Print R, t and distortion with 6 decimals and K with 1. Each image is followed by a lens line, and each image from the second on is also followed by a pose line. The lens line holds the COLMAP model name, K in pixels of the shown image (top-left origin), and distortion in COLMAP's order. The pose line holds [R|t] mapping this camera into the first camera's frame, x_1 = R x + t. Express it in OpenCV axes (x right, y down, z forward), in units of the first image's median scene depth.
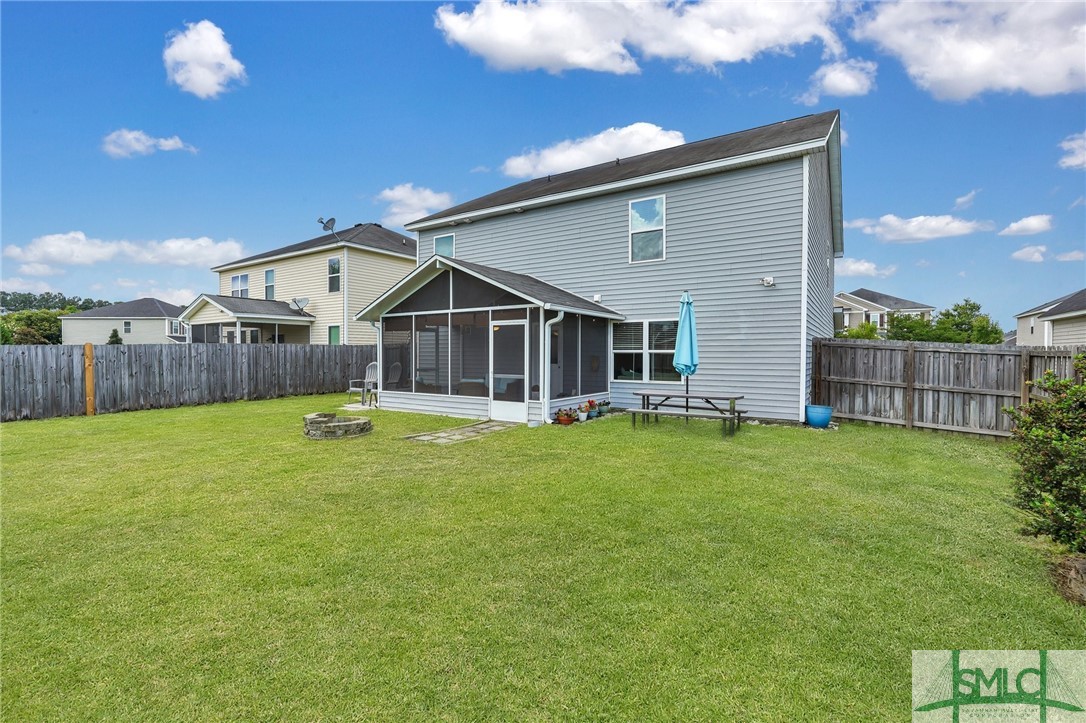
lens RADIAL K [[490.3, 0, 534.9], [0, 490.3, 363.8], [0, 0, 1]] dist [-0.005652, 0.000495]
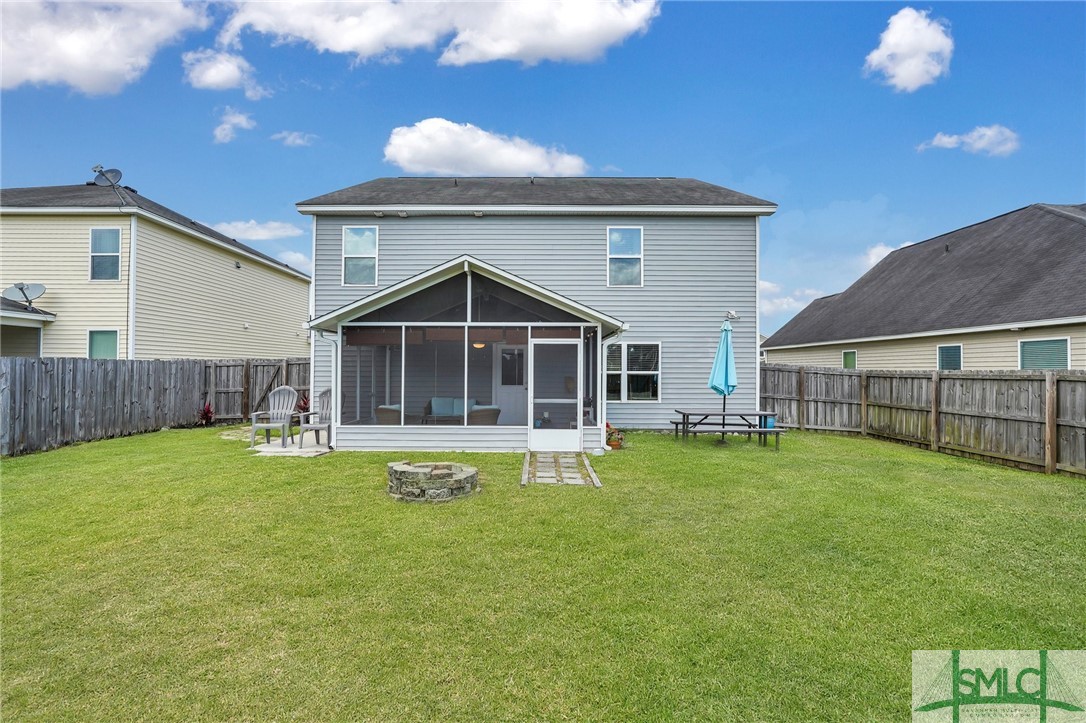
lens RADIAL K [[490.3, 0, 535.8], [0, 490.3, 364.3], [0, 0, 1]] dist [-0.005652, 0.000495]
pose [[0.834388, 0.008320, 0.551114, -0.528970], [0.008947, 0.999550, -0.028636, -0.014916], [-0.551104, 0.028825, 0.833938, 0.246733]]
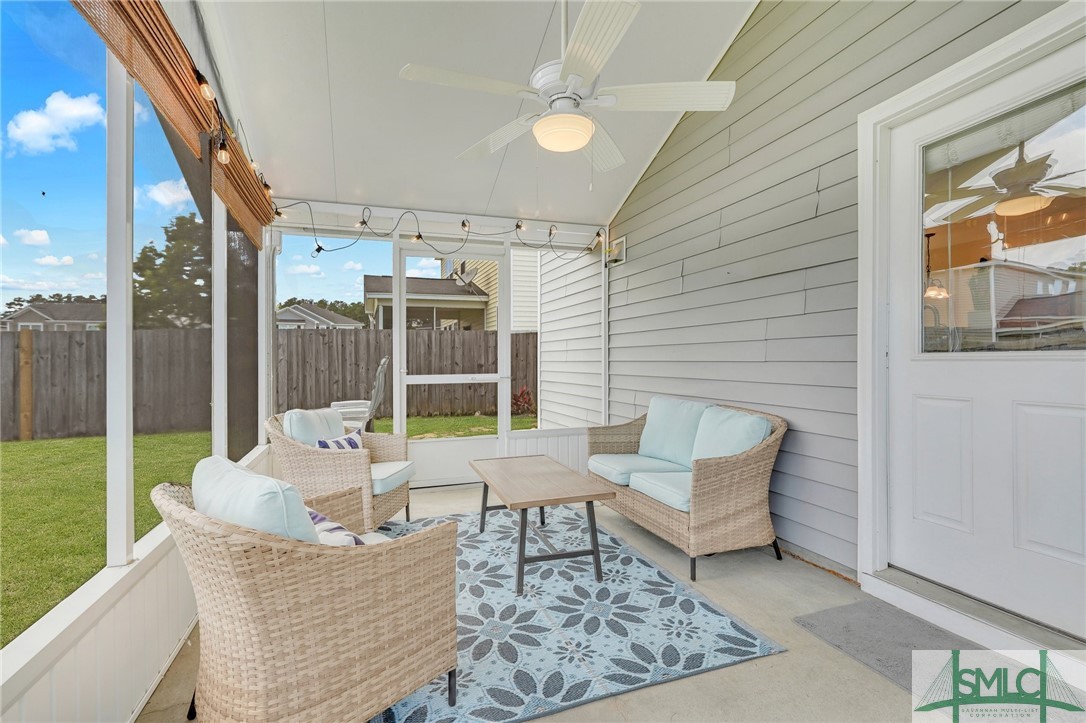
lens RADIAL K [[499.1, 0, 547.6], [0, 499.1, 353.4], [0, 0, 1]] dist [-0.004184, 0.001769]
pose [[0.814190, -0.006562, -0.580562, 0.029559], [-0.008503, 0.999694, -0.023225, -0.000554], [0.580537, 0.023846, 0.813885, 0.940424]]
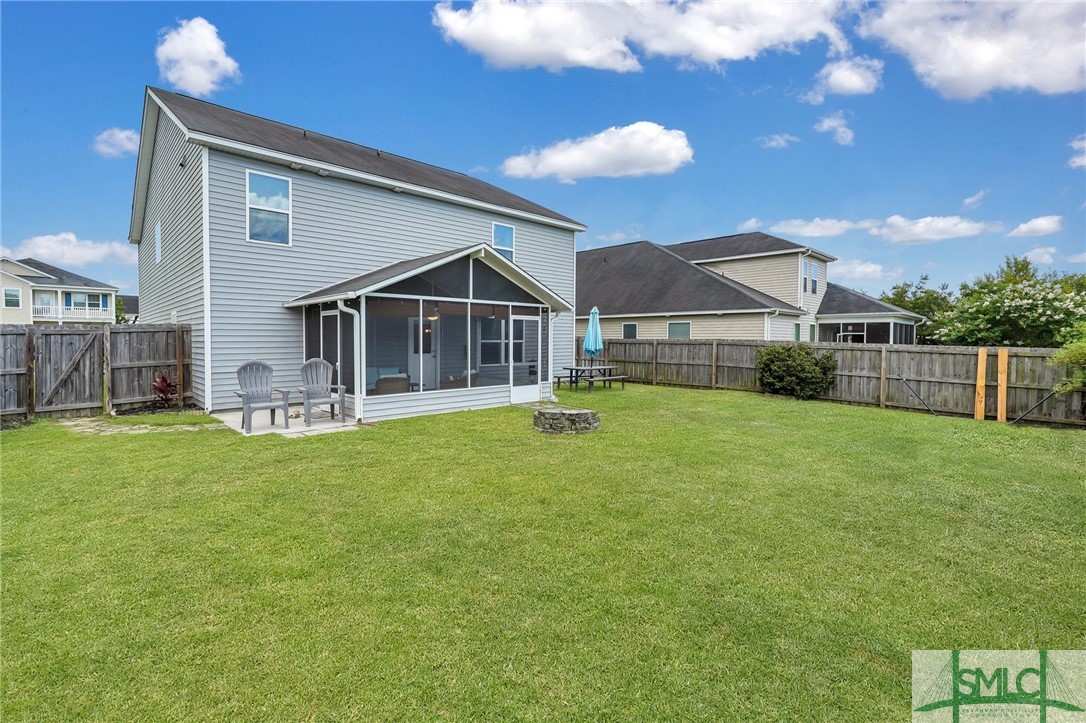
lens RADIAL K [[490.3, 0, 541.5], [0, 490.3, 353.1], [0, 0, 1]] dist [-0.005652, 0.000495]
pose [[0.207876, -0.029781, 0.977702, -1.083966], [0.018599, 0.999476, 0.026489, -0.027545], [-0.977978, 0.012678, 0.208321, 0.658973]]
